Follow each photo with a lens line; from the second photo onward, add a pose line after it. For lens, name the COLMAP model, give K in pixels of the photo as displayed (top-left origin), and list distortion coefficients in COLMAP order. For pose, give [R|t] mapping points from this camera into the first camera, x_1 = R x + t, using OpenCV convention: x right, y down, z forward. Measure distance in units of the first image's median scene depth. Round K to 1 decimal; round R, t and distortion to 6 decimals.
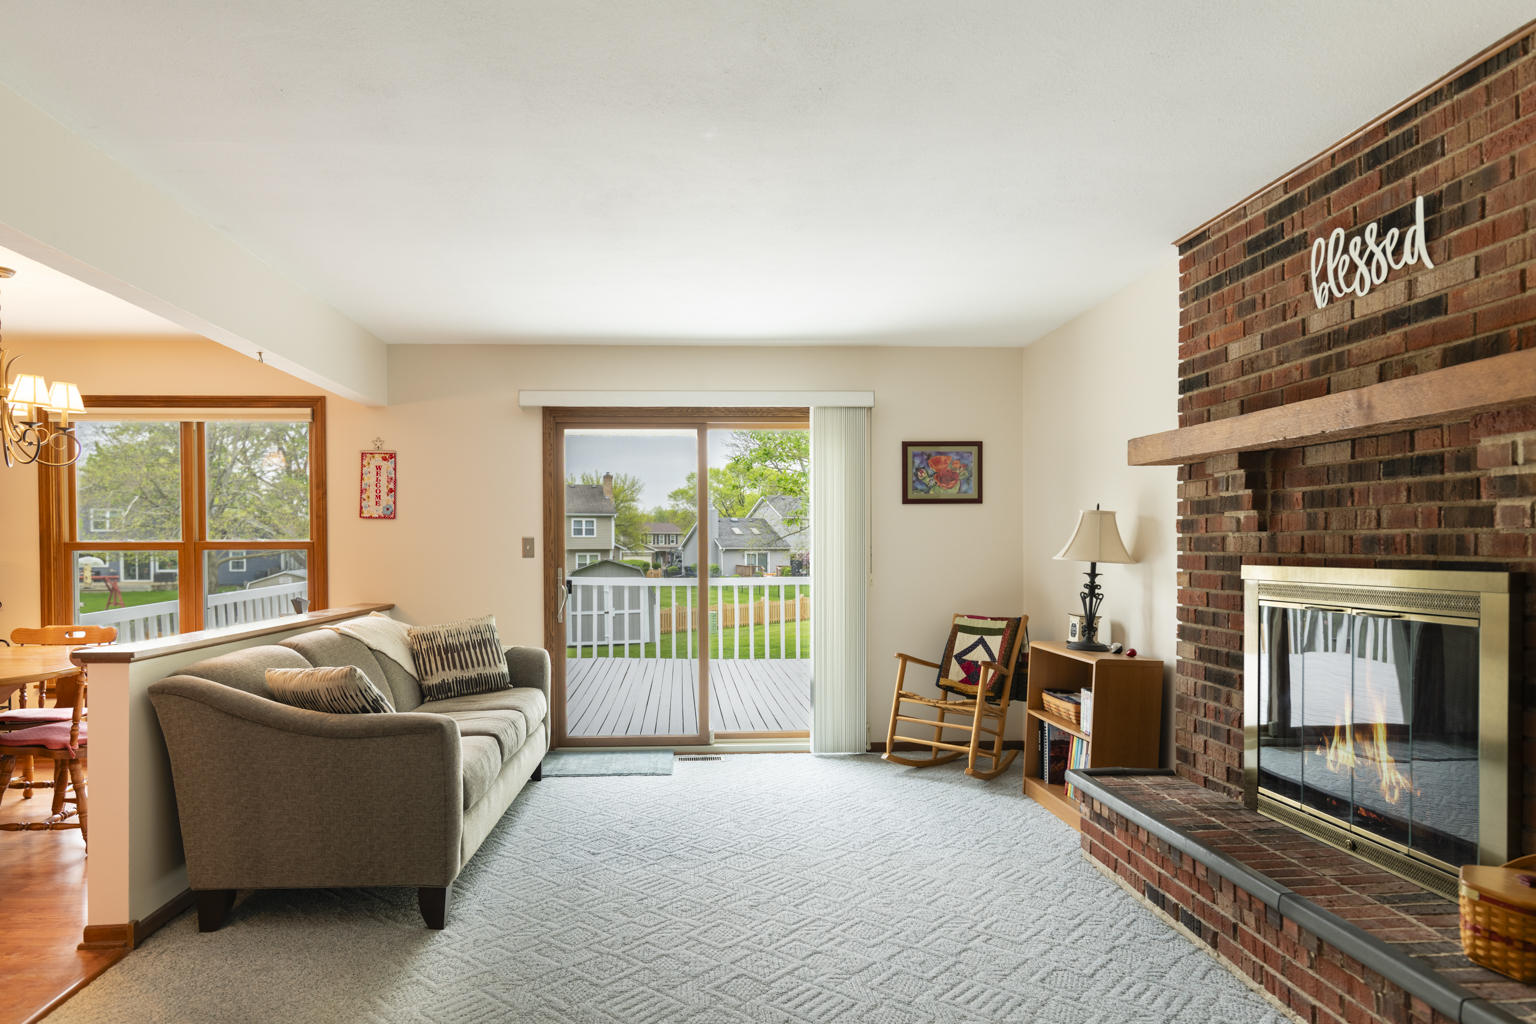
lens RADIAL K [[880.4, 0, 709.4], [0, 880.4, 565.0], [0, 0, 1]] dist [-0.004788, -0.001798]
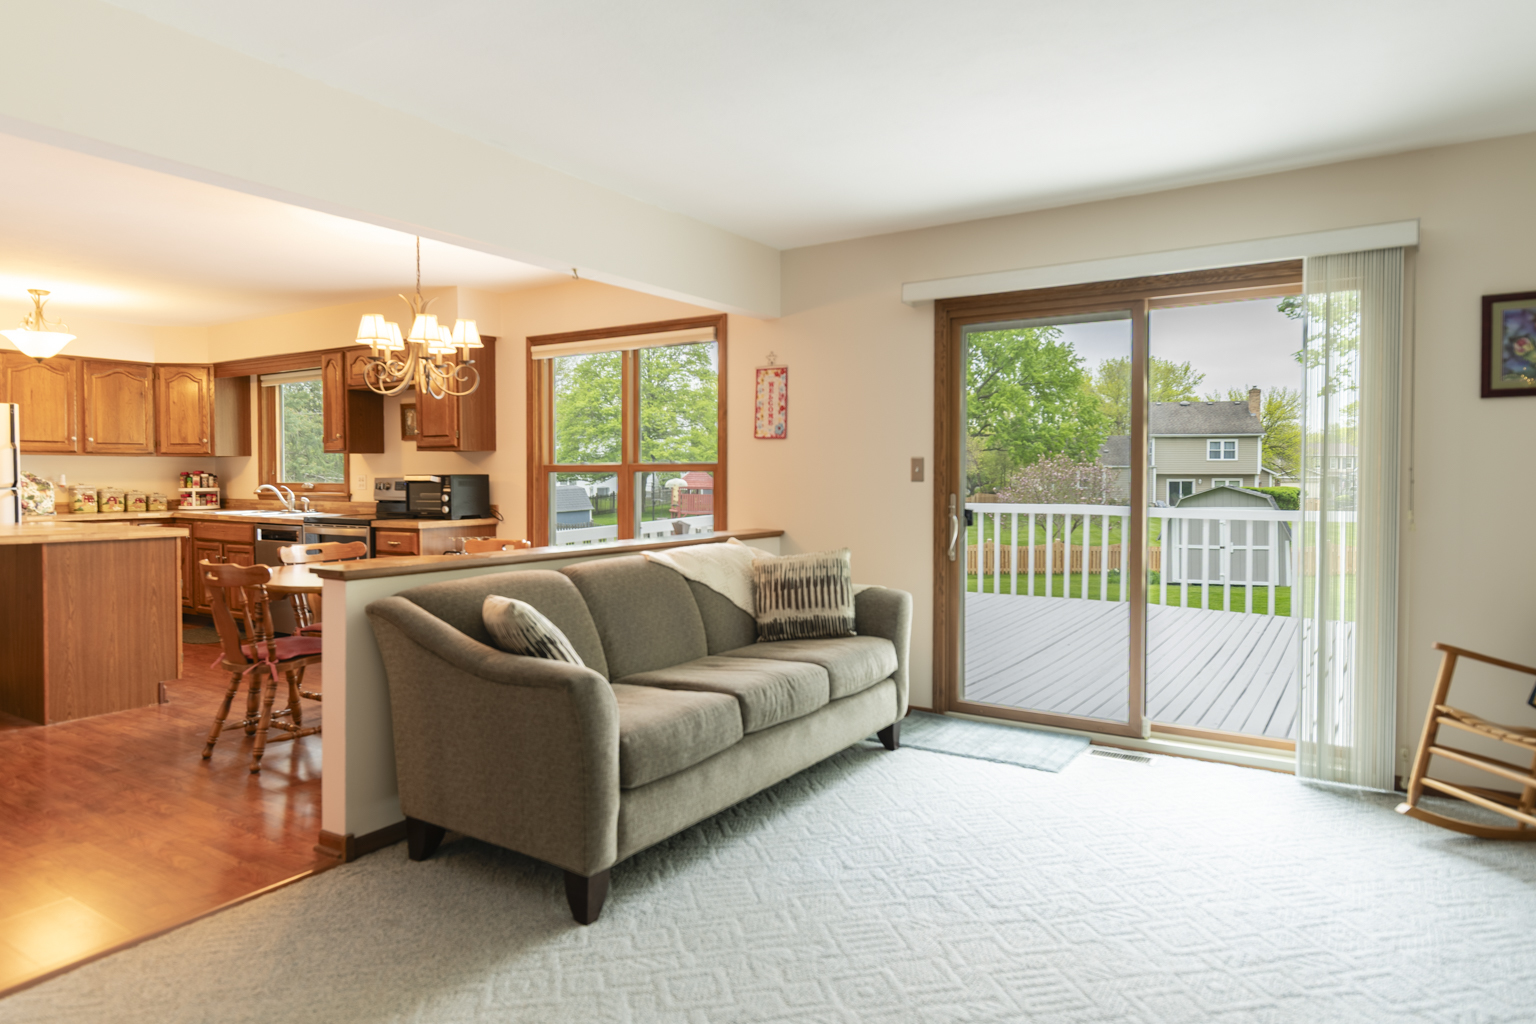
lens RADIAL K [[895.0, 0, 801.2], [0, 895.0, 496.4], [0, 0, 1]] dist [-0.001865, 0.001407]
pose [[0.826826, 0.016317, -0.562221, 0.187113], [-0.012299, 0.999865, 0.010931, -0.002250], [0.562324, -0.002123, 0.826915, 0.231017]]
